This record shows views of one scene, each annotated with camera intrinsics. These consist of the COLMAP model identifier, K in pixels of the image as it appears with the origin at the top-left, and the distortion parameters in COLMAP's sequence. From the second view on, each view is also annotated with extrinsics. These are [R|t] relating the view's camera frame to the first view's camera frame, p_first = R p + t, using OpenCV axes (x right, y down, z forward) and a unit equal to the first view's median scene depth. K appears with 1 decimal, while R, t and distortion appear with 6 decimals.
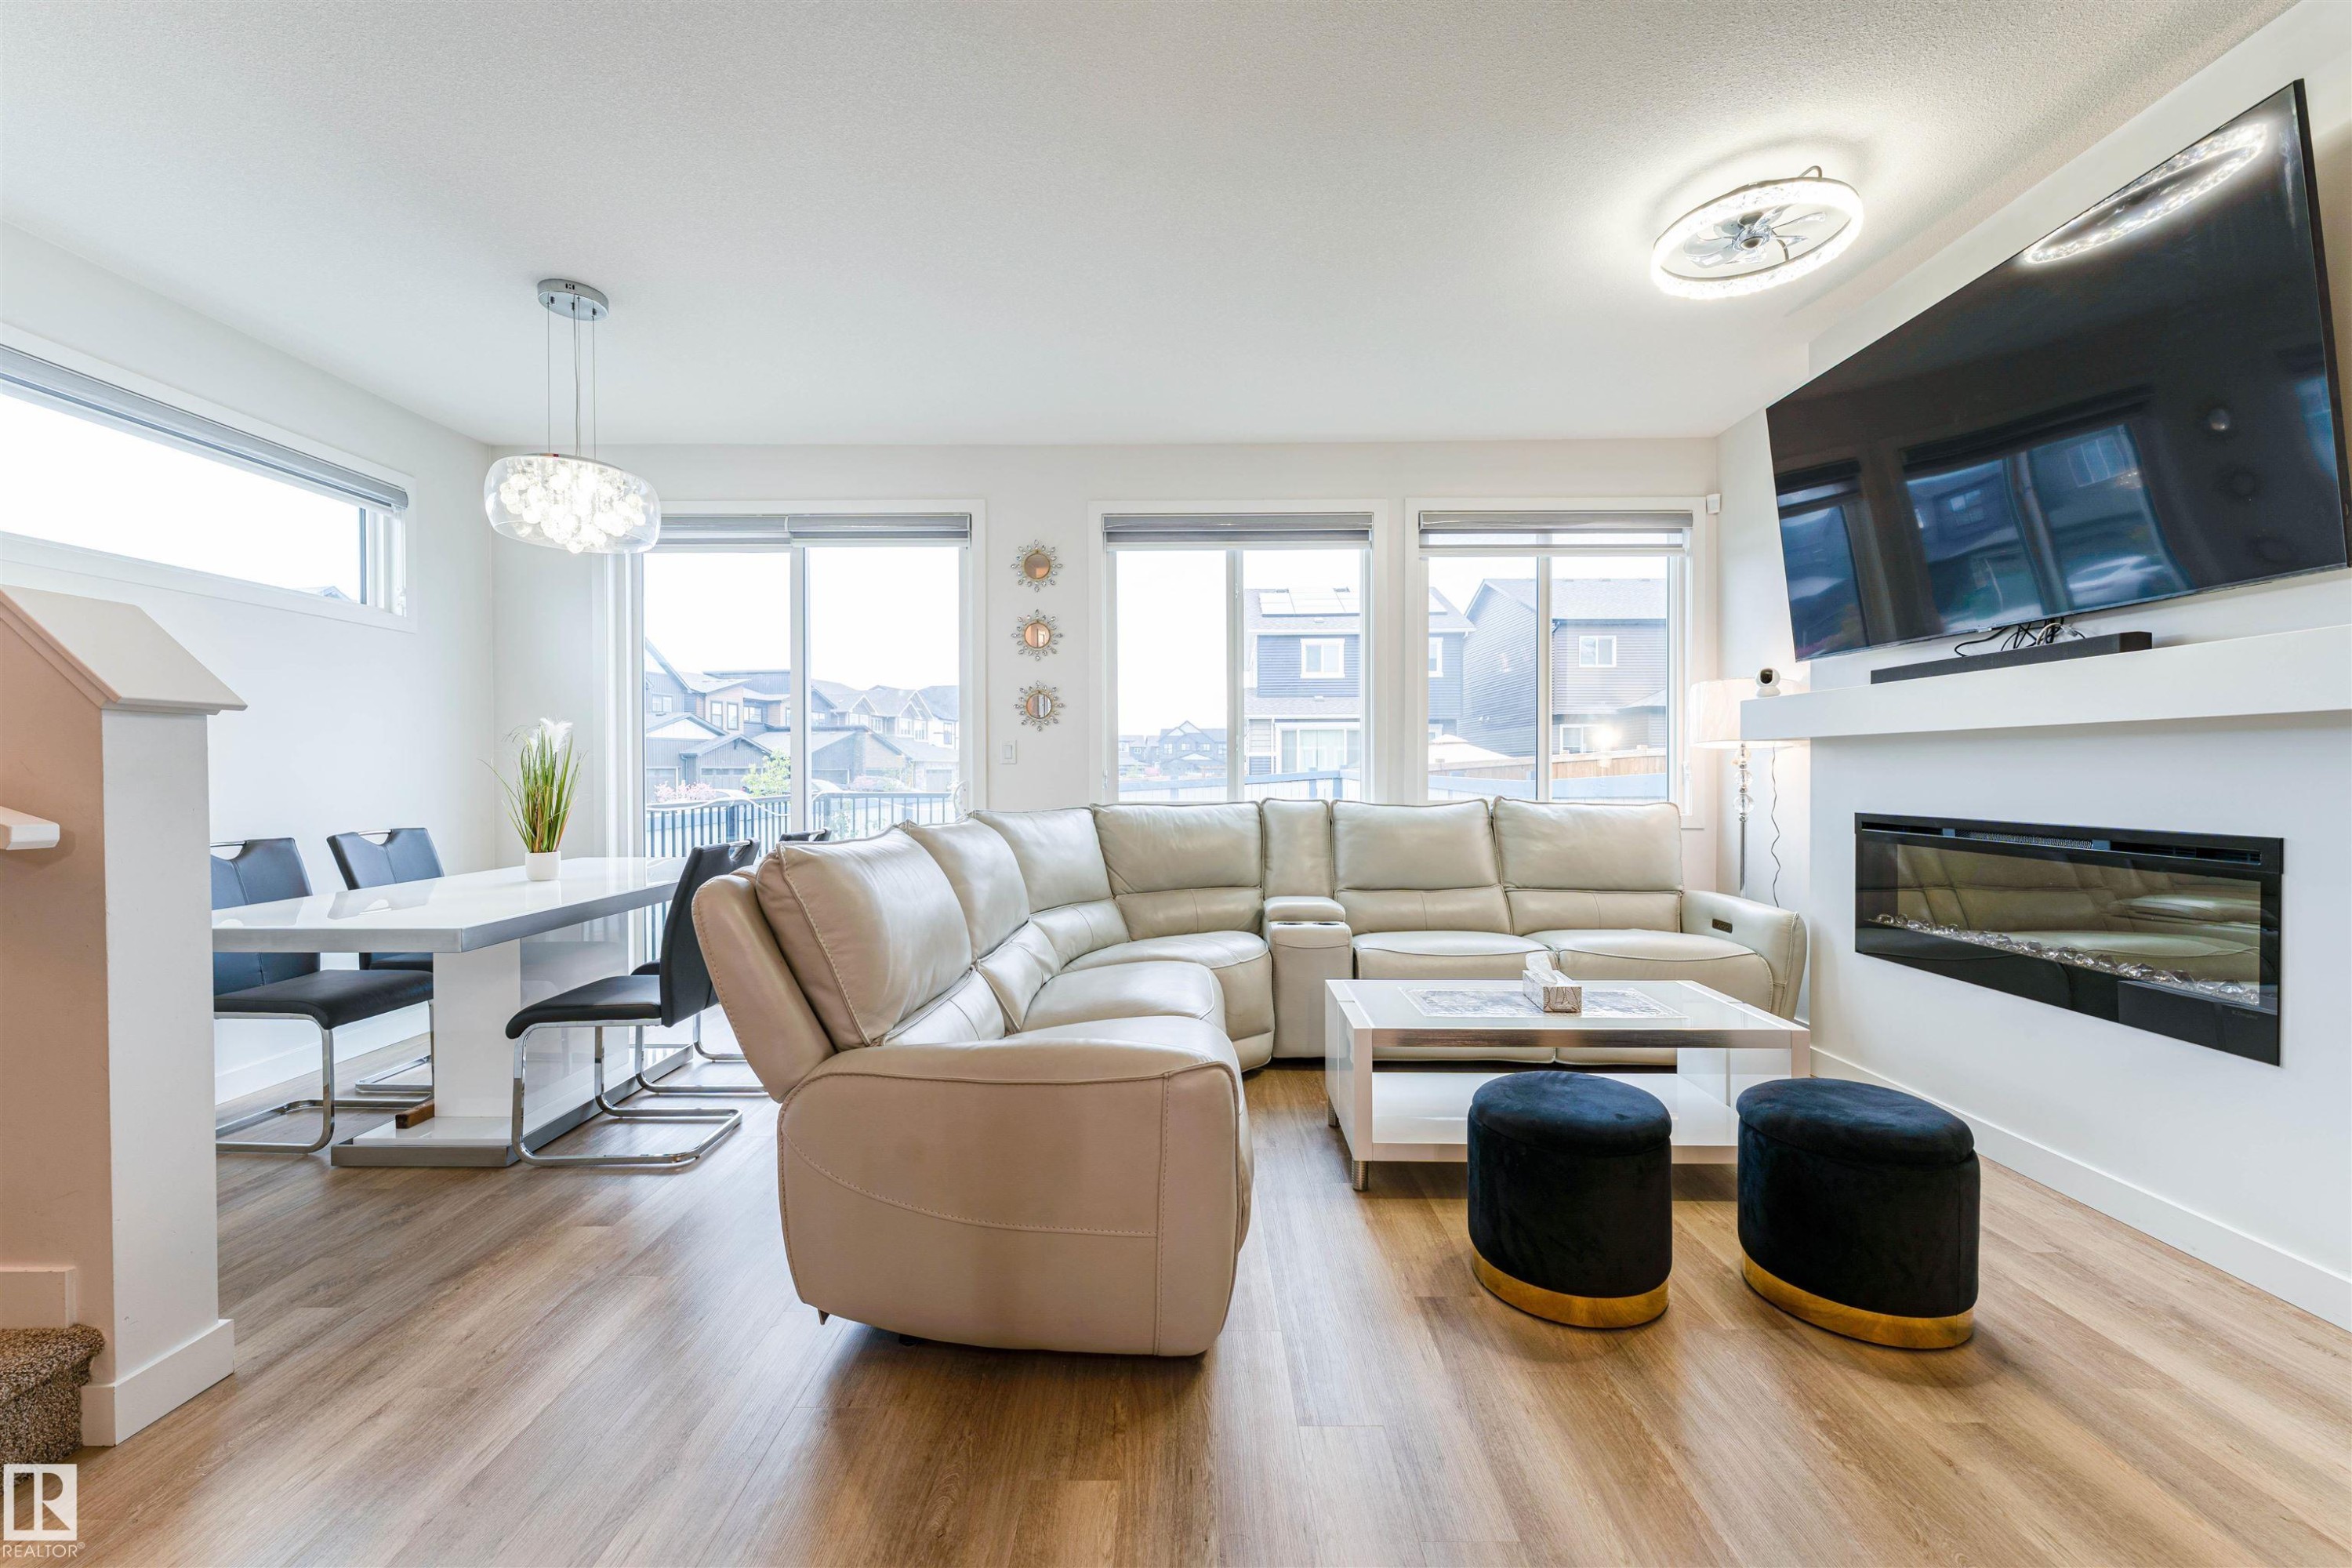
lens RADIAL K [[943.7, 0, 1168.9], [0, 943.7, 777.8], [0, 0, 1]] dist [0.000902, -0.000429]
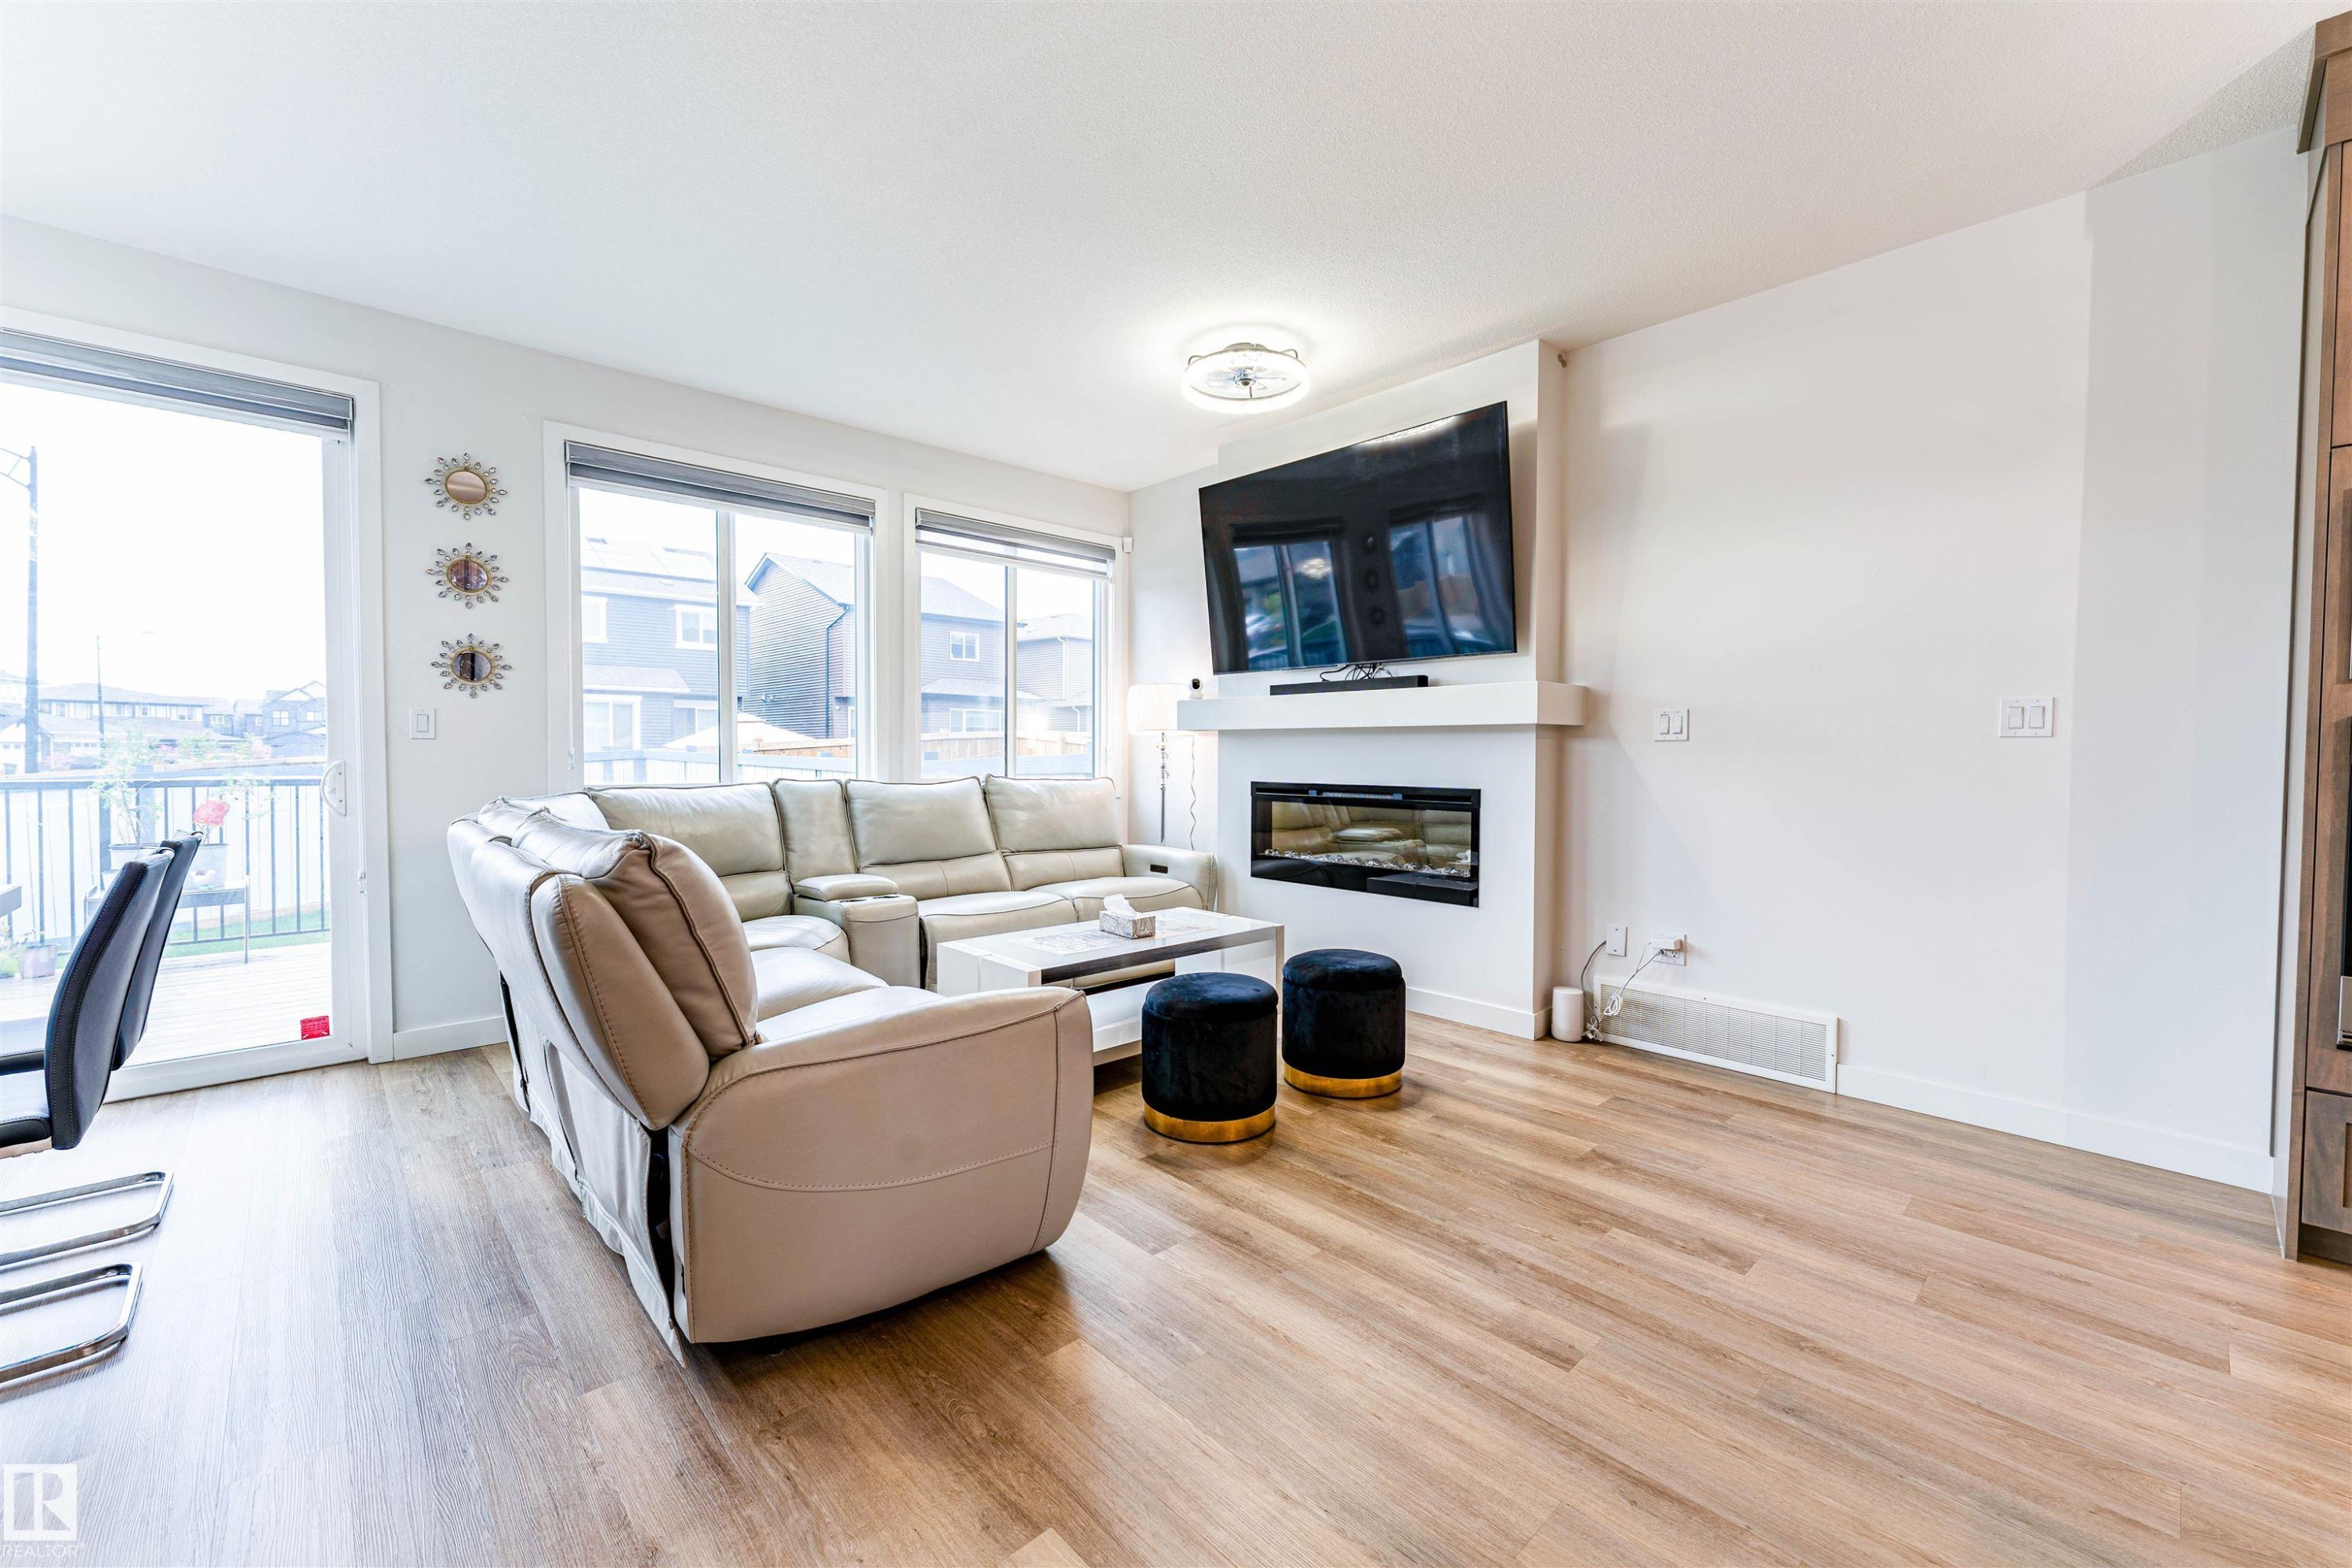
lens RADIAL K [[944.0, 0, 1182.5], [0, 944.0, 779.8], [0, 0, 1]] dist [0.003134, -0.000246]
pose [[0.719335, -0.015080, 0.694499, -0.360056], [-0.000123, 0.999762, 0.021836, 0.002271], [-0.694663, -0.015793, 0.719162, 0.023866]]
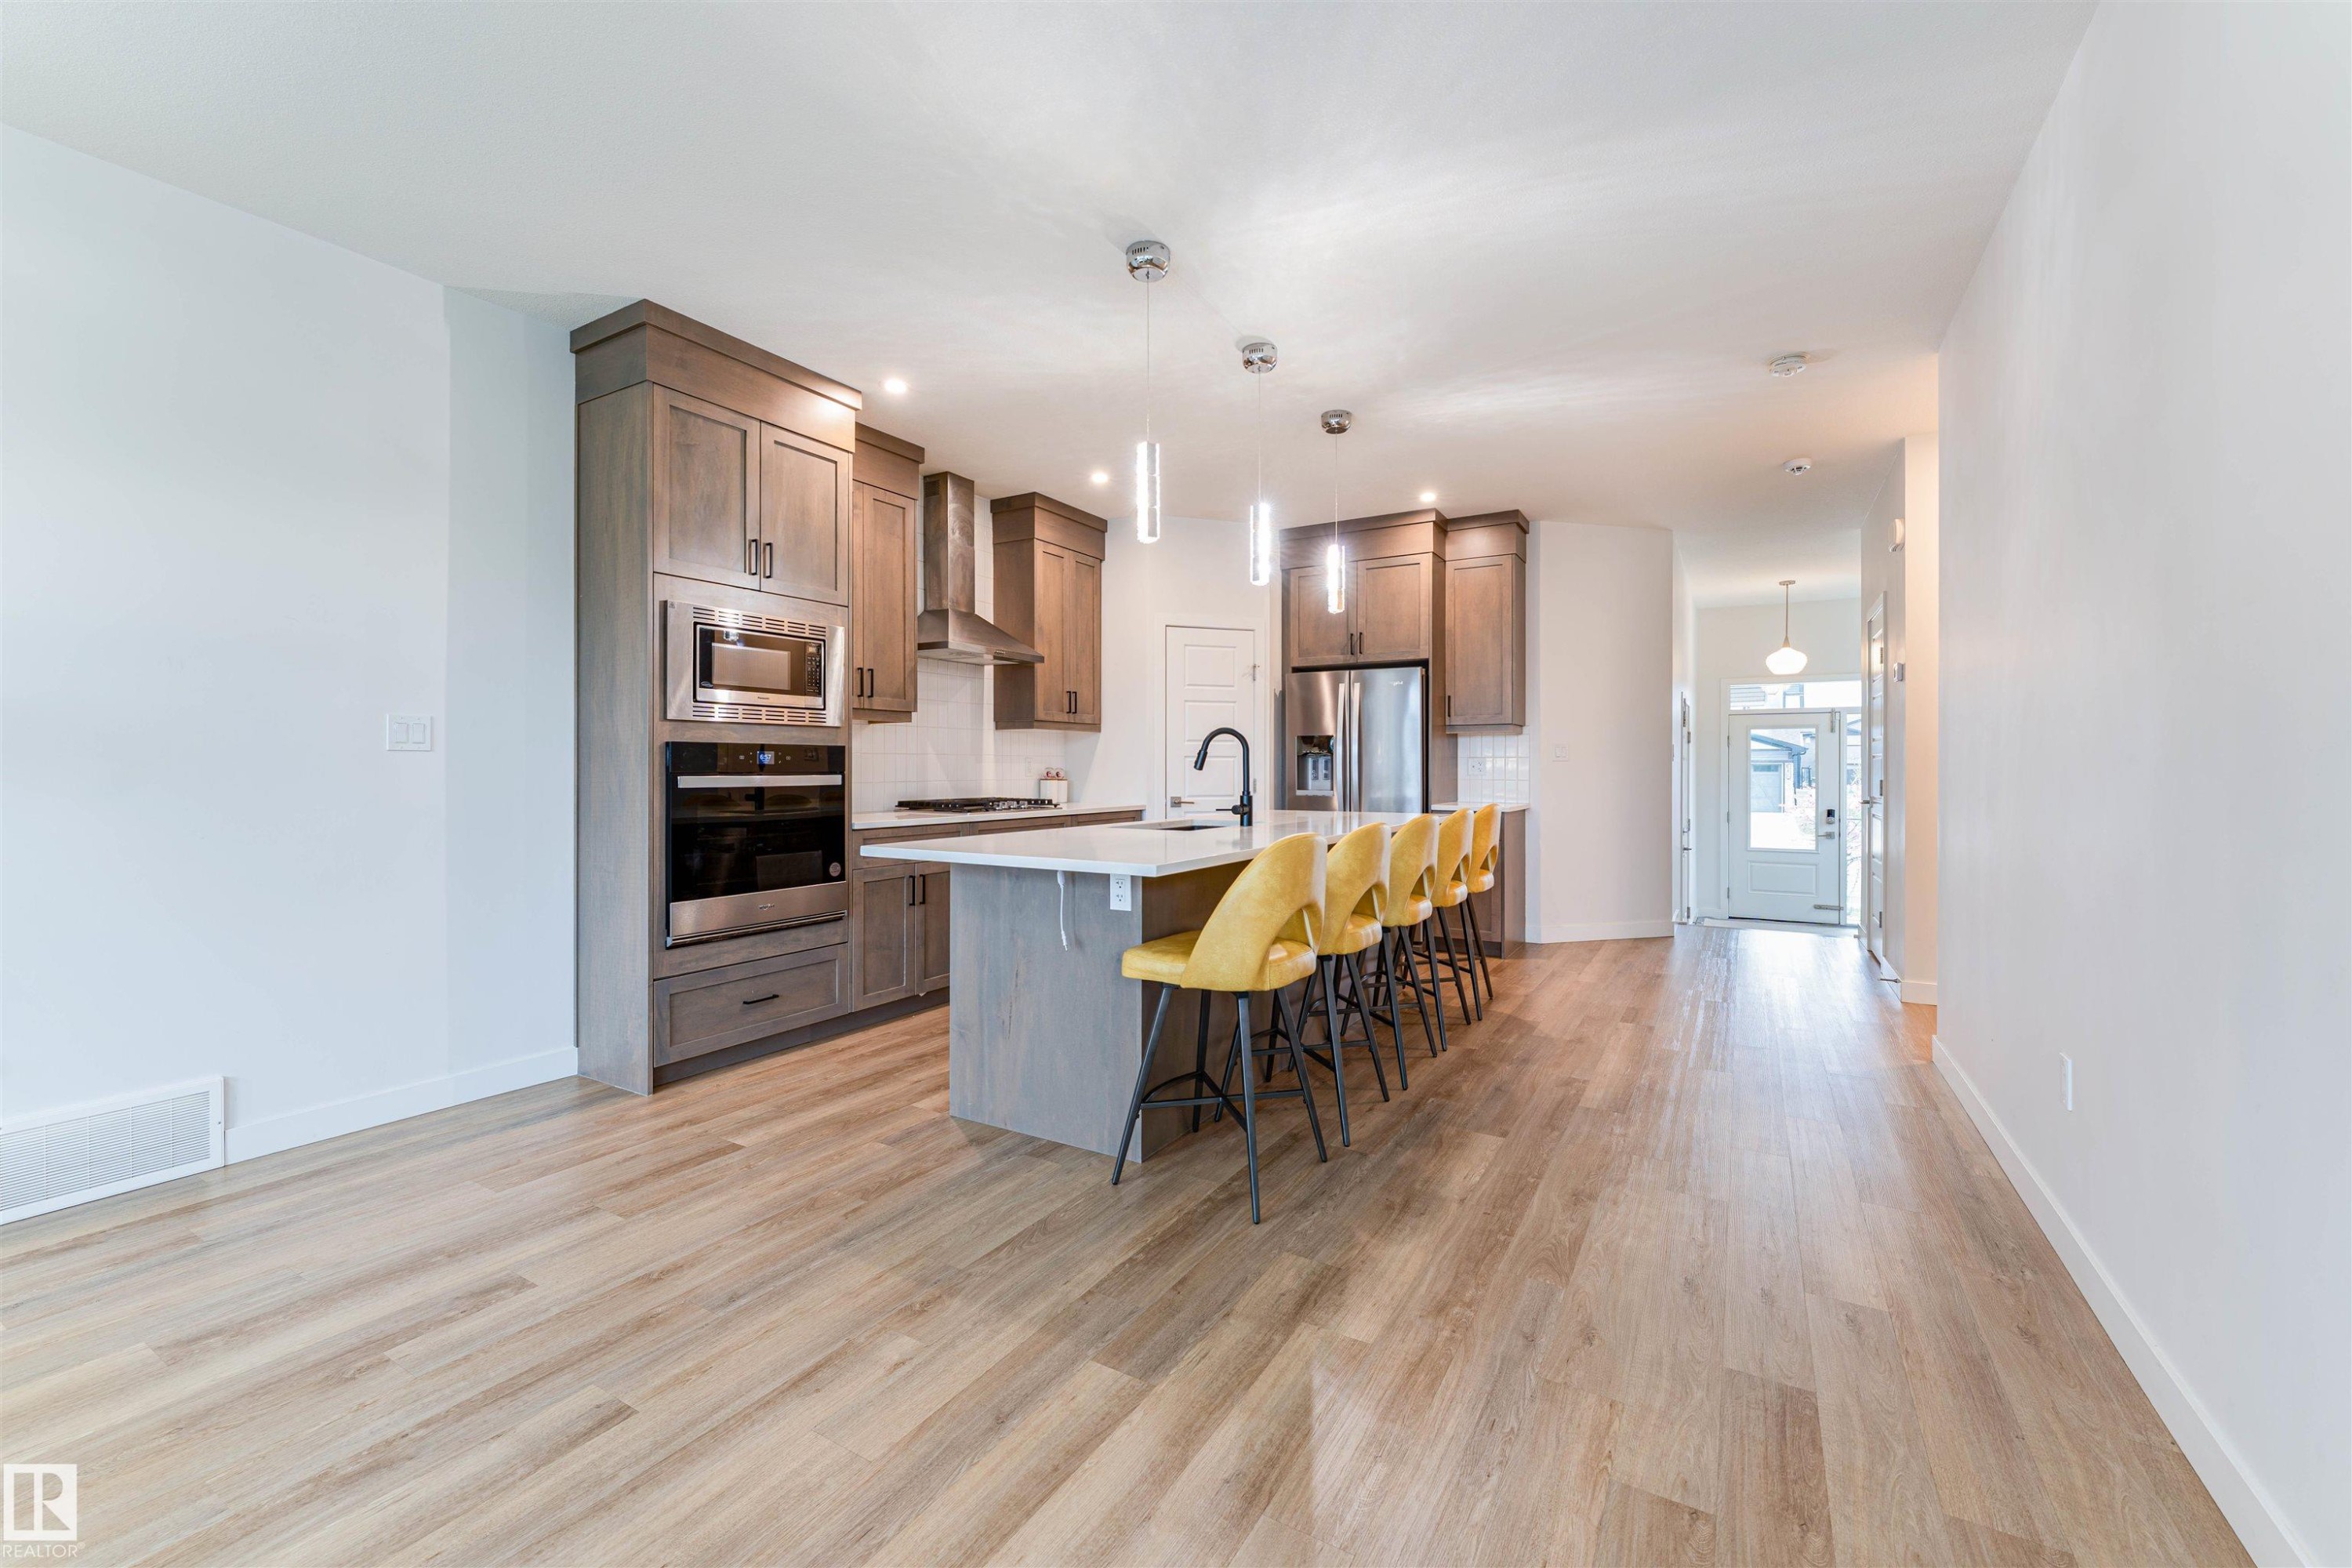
lens RADIAL K [[944.0, 0, 1182.5], [0, 944.0, 779.8], [0, 0, 1]] dist [0.003134, -0.000246]
pose [[-0.866865, -0.004938, 0.498519, -0.350526], [0.007096, 0.999727, 0.022241, -0.006016], [-0.498493, 0.022818, -0.866593, 0.543969]]
